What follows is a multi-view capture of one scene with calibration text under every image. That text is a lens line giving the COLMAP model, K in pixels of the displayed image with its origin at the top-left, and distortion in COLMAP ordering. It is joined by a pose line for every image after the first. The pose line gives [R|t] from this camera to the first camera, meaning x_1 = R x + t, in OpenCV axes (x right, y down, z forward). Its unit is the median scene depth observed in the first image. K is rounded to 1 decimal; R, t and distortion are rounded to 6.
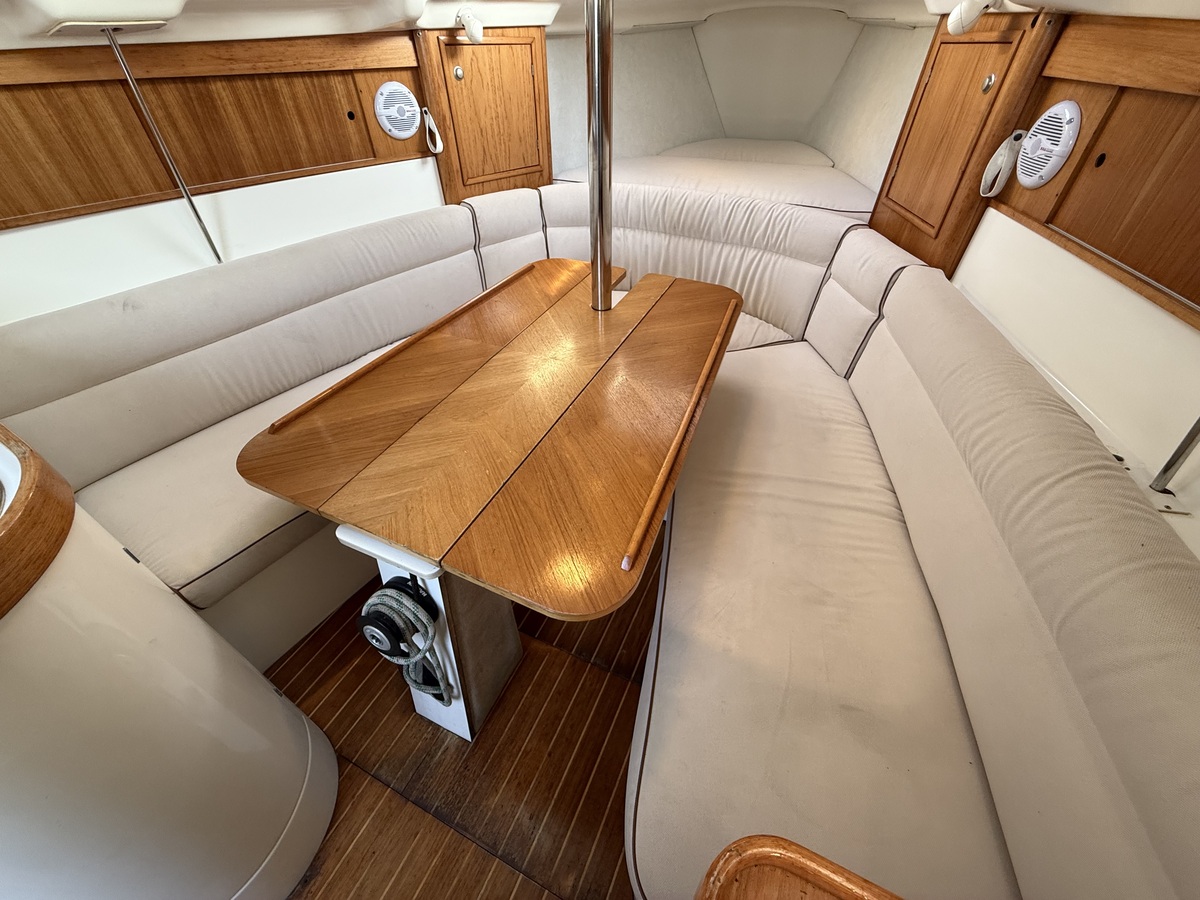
lens RADIAL K [[479.4, 0, 594.4], [0, 479.4, 454.7], [0, 0, 1]] dist [-0.003687, 0.000710]
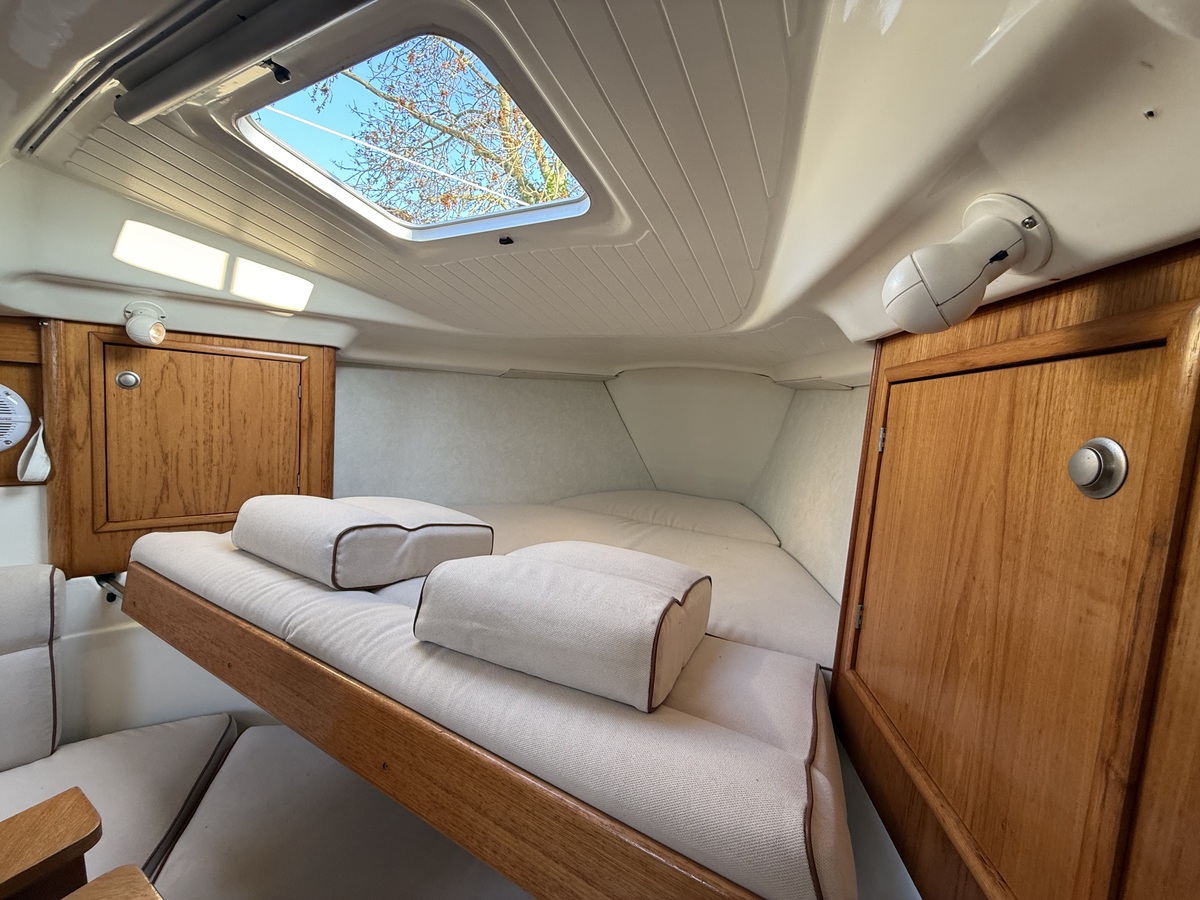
lens RADIAL K [[479.4, 0, 596.3], [0, 479.4, 449.5], [0, 0, 1]] dist [-0.003687, 0.000710]
pose [[0.994469, 0.083723, -0.063419, 0.460202], [-0.105007, 0.805422, -0.583326, -0.491032], [0.002241, 0.586759, 0.809759, 0.636837]]
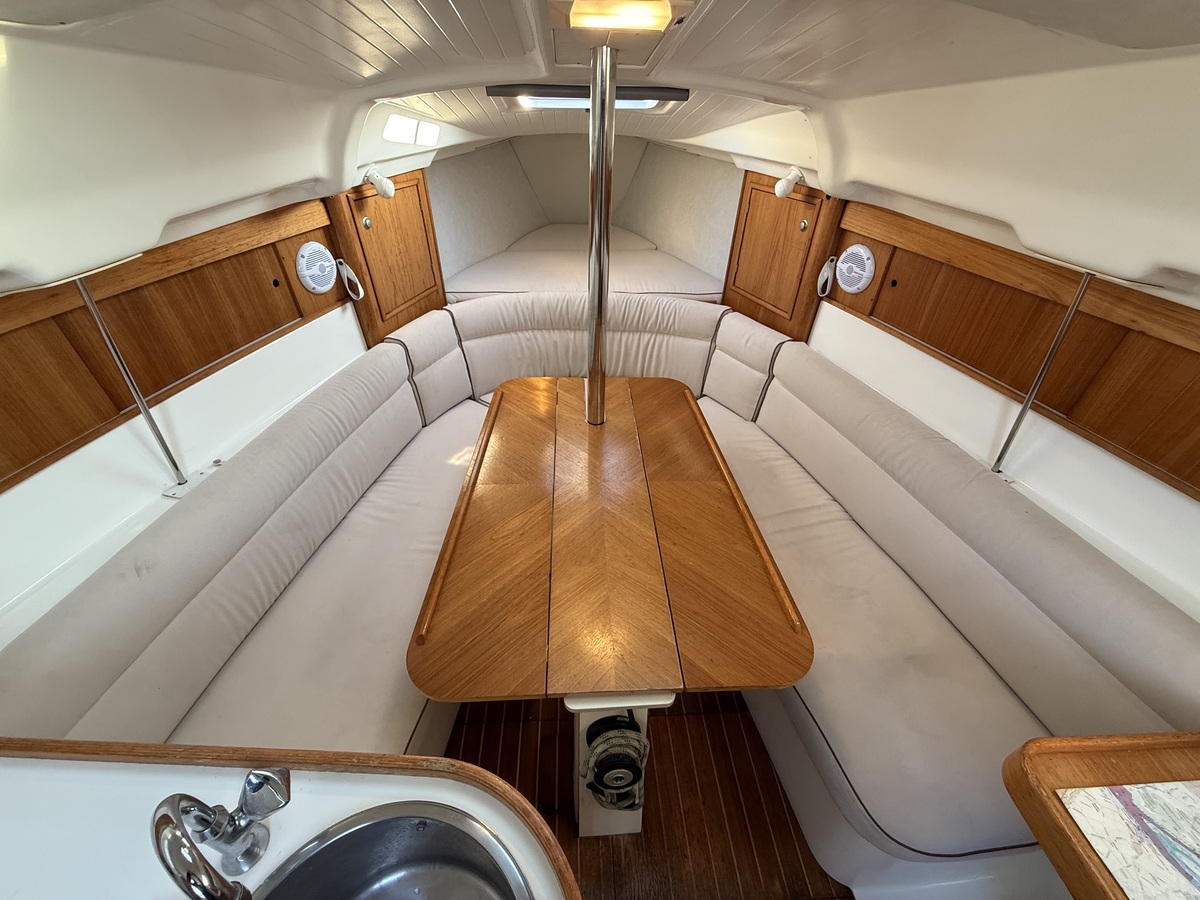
lens RADIAL K [[479.4, 0, 596.2], [0, 479.4, 453.1], [0, 0, 1]] dist [-0.003687, 0.000710]
pose [[0.883392, -0.269034, 0.383717, -0.443772], [0.290337, 0.956921, 0.002509, -0.228767], [-0.367862, 0.109190, 0.923447, -0.072293]]
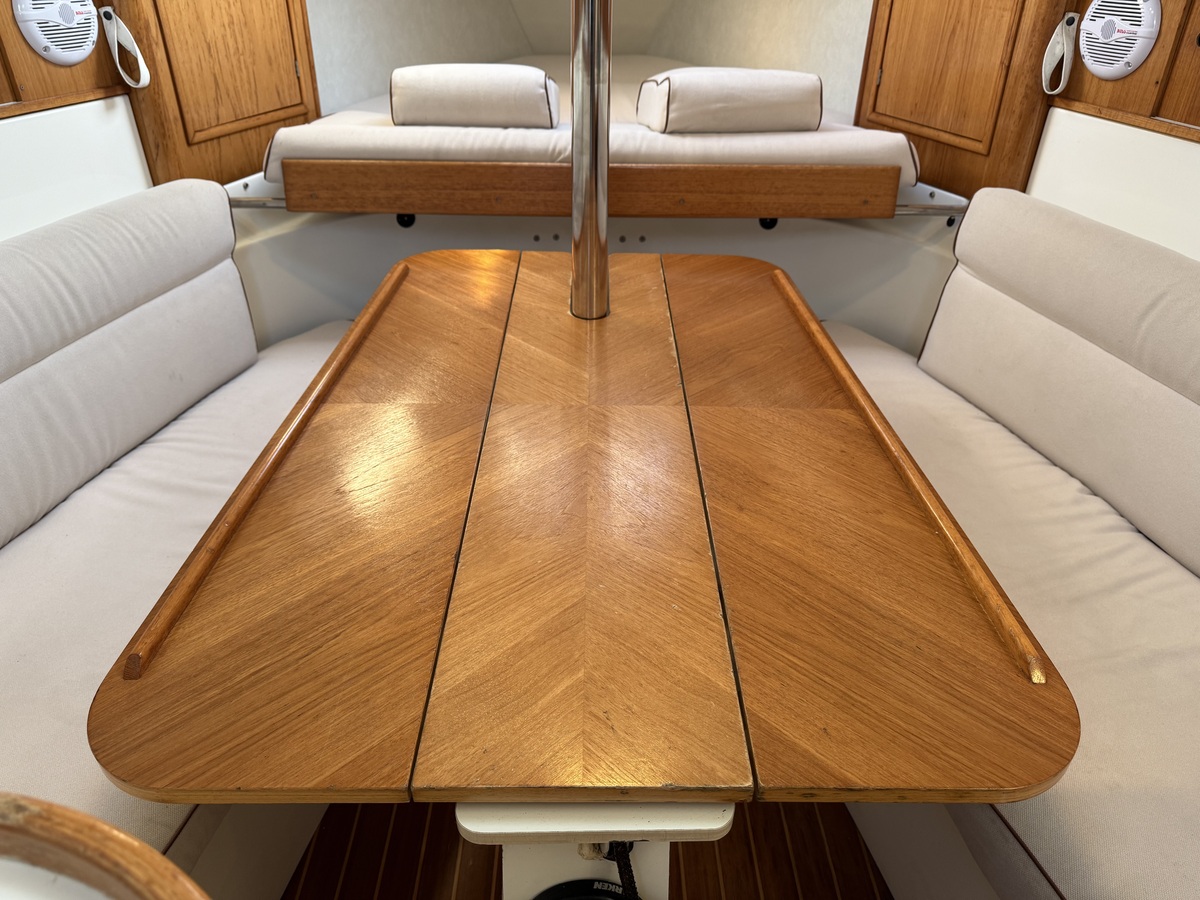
lens RADIAL K [[854.3, 0, 597.7], [0, 854.3, 460.4], [0, 0, 1]] dist [0.017093, -0.026071]
pose [[0.902191, -0.210602, 0.376427, -0.387573], [0.267896, 0.957562, -0.106337, -0.026370], [-0.338057, 0.196780, 0.920323, 0.089366]]
